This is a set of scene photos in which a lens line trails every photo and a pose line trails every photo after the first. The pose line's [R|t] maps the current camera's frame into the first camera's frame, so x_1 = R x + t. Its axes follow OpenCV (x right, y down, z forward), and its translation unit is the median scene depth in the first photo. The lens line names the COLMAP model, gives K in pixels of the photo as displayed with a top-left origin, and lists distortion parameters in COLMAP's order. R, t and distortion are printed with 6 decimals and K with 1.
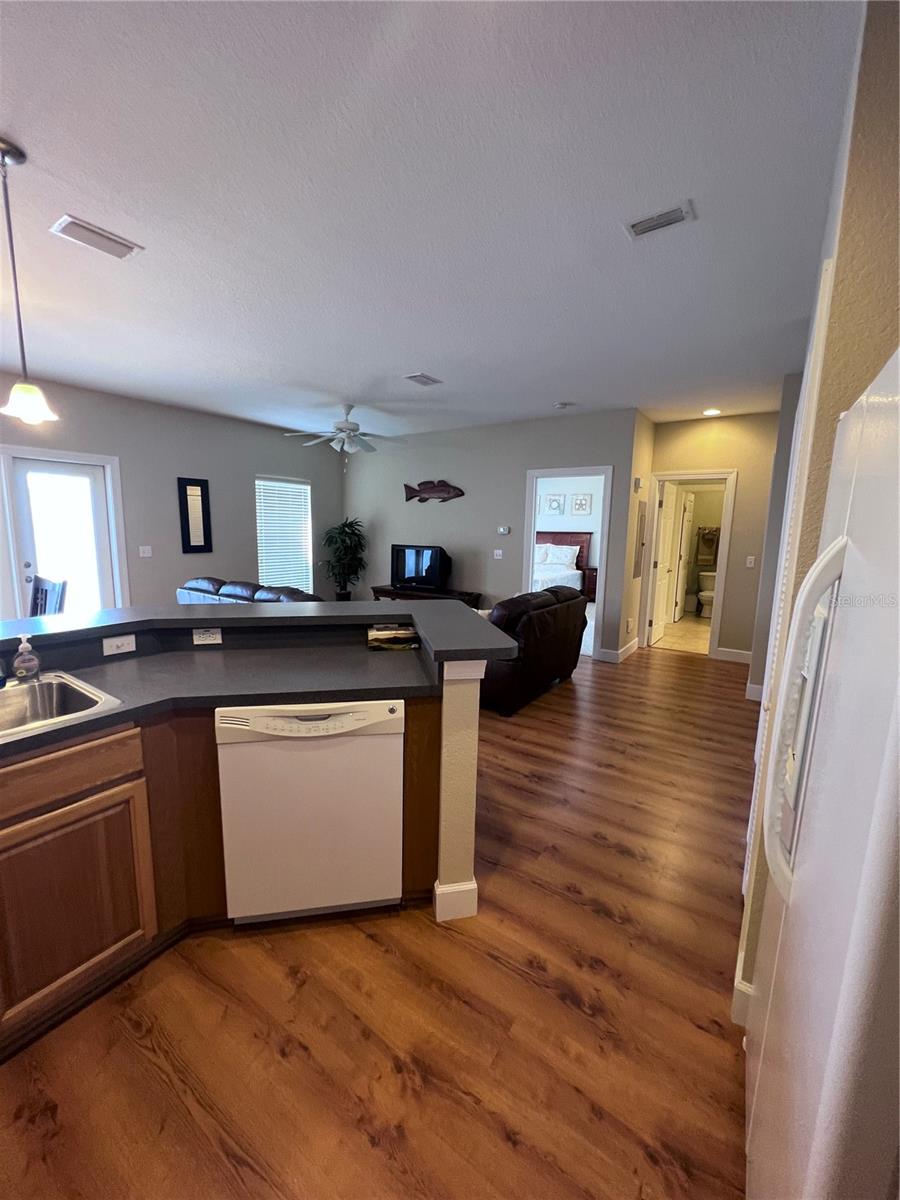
lens RADIAL K [[479.3, 0, 455.3], [0, 479.3, 602.4], [0, 0, 1]] dist [0.002452, 0.000183]
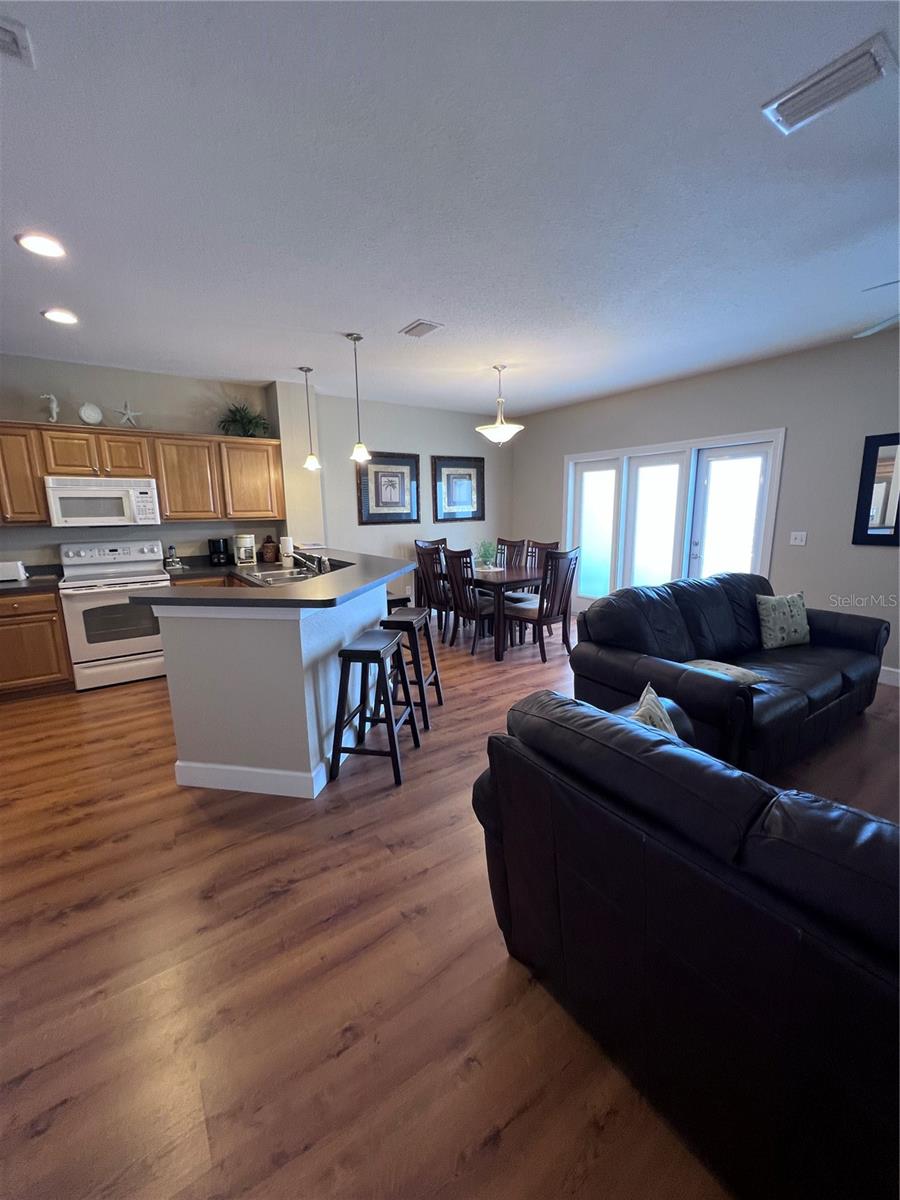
lens RADIAL K [[479.3, 0, 449.9], [0, 479.3, 600.5], [0, 0, 1]] dist [0.002452, 0.000183]
pose [[-0.363722, 0.166896, -0.916434, 0.281230], [-0.137150, 0.963502, 0.229901, -0.091829], [0.921356, 0.209309, -0.327557, 0.610691]]
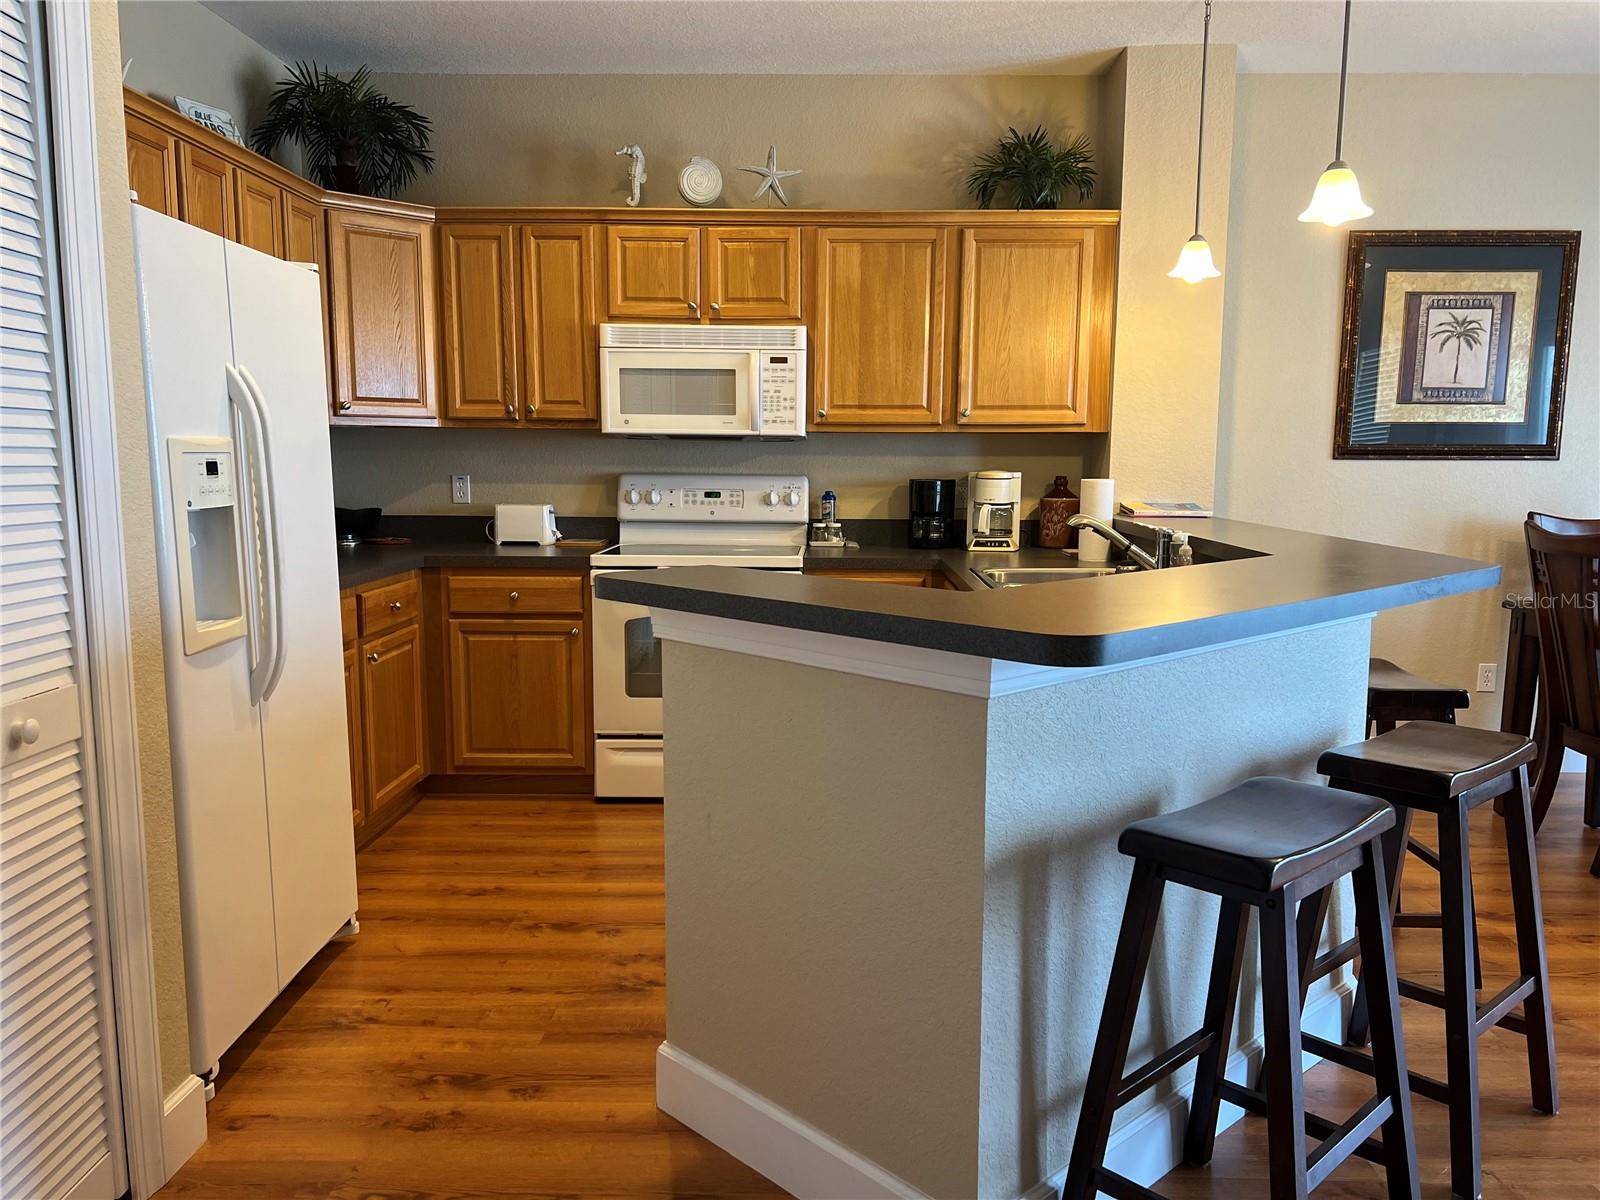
lens RADIAL K [[1199.8, 0, 805.1], [0, 1199.8, 616.9], [0, 0, 1]] dist [0.042913, -0.027744]
pose [[-0.841035, 0.056072, -0.538068, 0.170182], [-0.101528, 0.960581, 0.258798, -0.062120], [0.531369, 0.272287, -0.802189, 0.579225]]
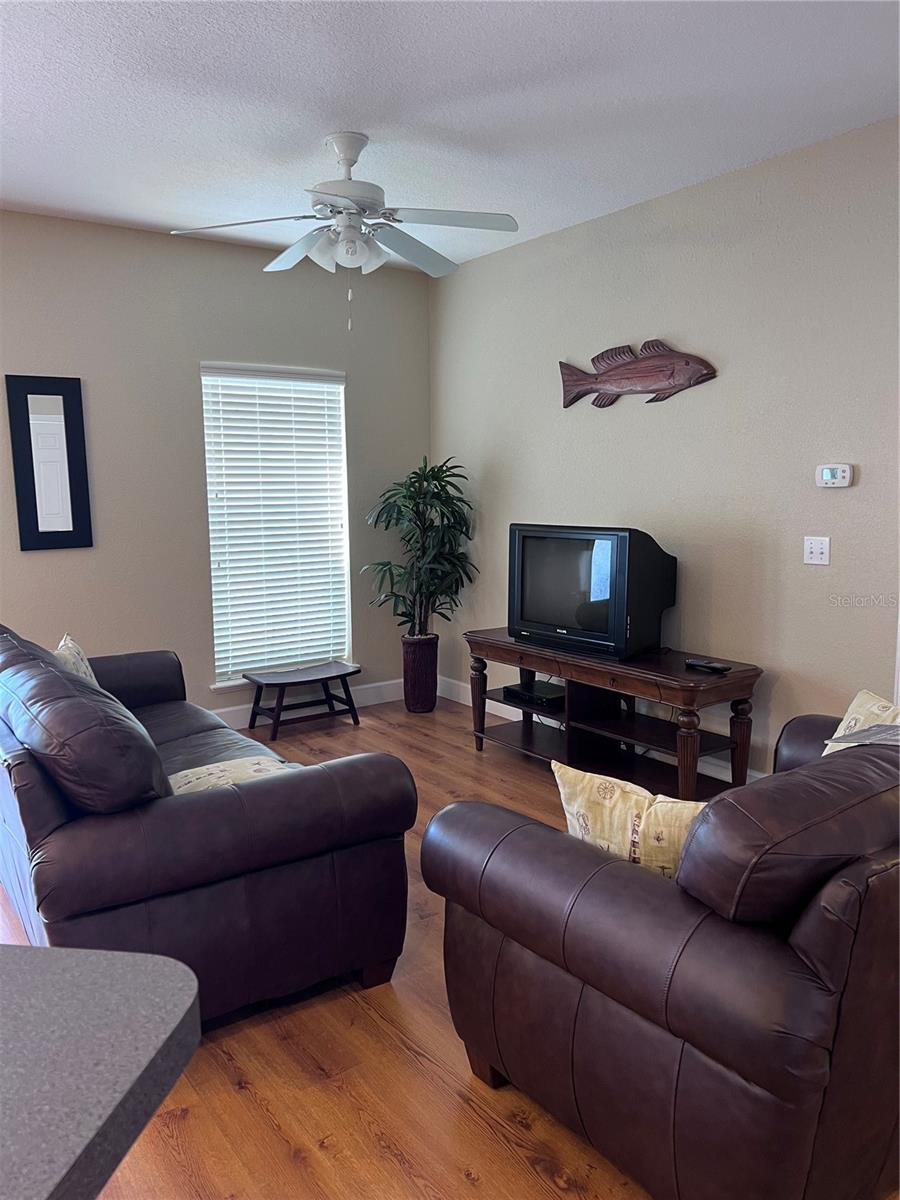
lens RADIAL K [[899.8, 0, 441.6], [0, 899.8, 605.9], [0, 0, 1]] dist [0.042913, -0.027744]
pose [[0.933642, 0.022436, -0.357503, 0.069792], [-0.028258, 0.999539, -0.011070, -0.047062], [0.357090, 0.020438, 0.933846, 0.326177]]
